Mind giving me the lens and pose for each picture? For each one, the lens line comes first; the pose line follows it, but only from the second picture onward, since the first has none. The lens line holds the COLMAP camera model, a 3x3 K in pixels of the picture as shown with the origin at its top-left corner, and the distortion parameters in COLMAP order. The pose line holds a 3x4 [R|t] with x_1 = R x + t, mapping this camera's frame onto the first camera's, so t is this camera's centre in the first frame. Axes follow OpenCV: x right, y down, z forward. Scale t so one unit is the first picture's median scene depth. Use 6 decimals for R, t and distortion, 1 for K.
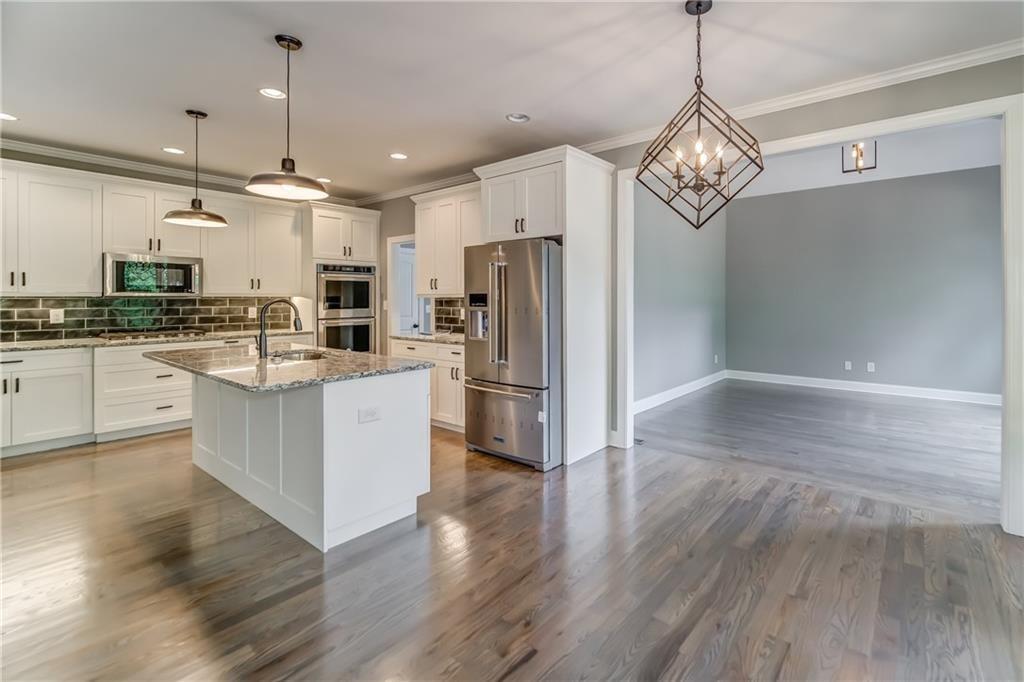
lens RADIAL K [[466.8, 0, 570.0], [0, 466.8, 300.3], [0, 0, 1]] dist [-0.000379, 0.000779]
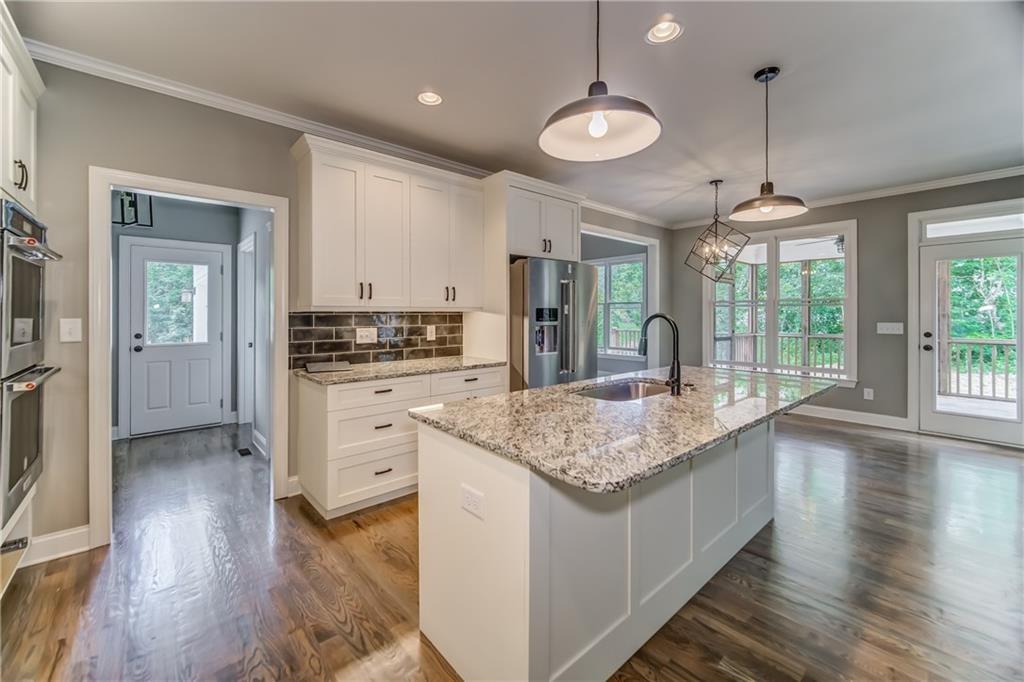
lens RADIAL K [[413.9, 0, 508.1], [0, 413.9, 312.1], [0, 0, 1]] dist [0.001414, 0.000167]
pose [[0.209069, 0.002096, 0.977899, -0.852761], [0.001871, 0.999995, -0.002543, -0.003558], [-0.977899, 0.002361, 0.209064, 0.712015]]
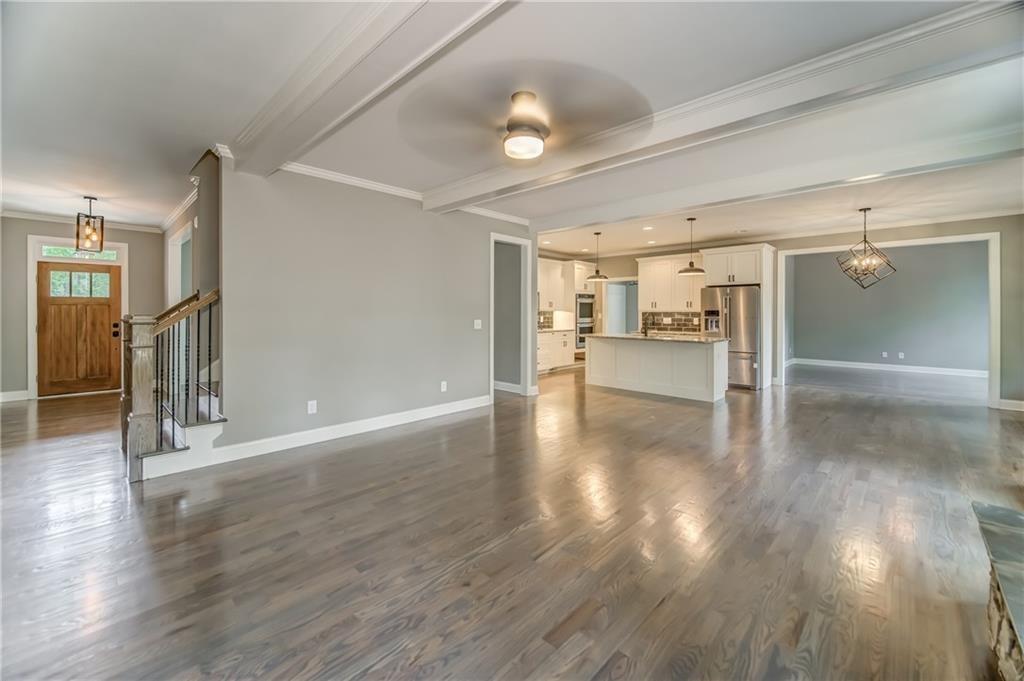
lens RADIAL K [[413.9, 0, 508.1], [0, 413.9, 311.6], [0, 0, 1]] dist [0.001414, 0.000167]
pose [[0.992015, 0.003376, -0.126071, -0.699718], [-0.003739, 0.999990, -0.002646, -0.000454], [0.126061, 0.003096, 0.992018, -0.794607]]
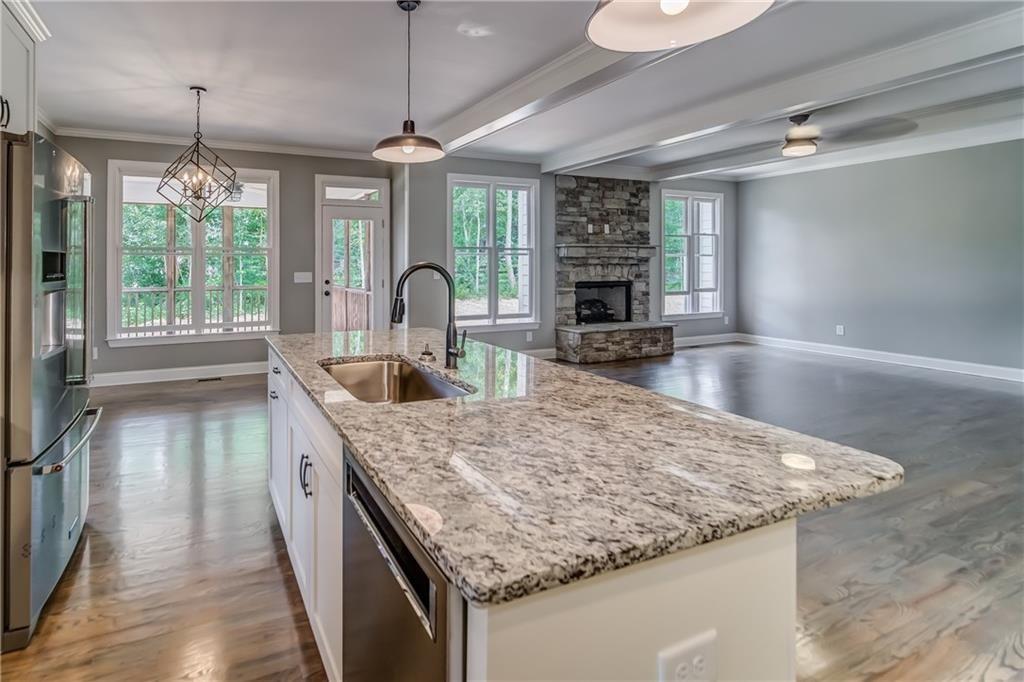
lens RADIAL K [[493.2, 0, 406.0], [0, 493.2, 265.8], [0, 0, 1]] dist [0.000591, 0.000301]
pose [[-0.856535, -0.000046, 0.516089, -0.587244], [0.003687, 0.999974, 0.006207, -0.002729], [-0.516075, 0.007219, -0.856513, 0.970839]]
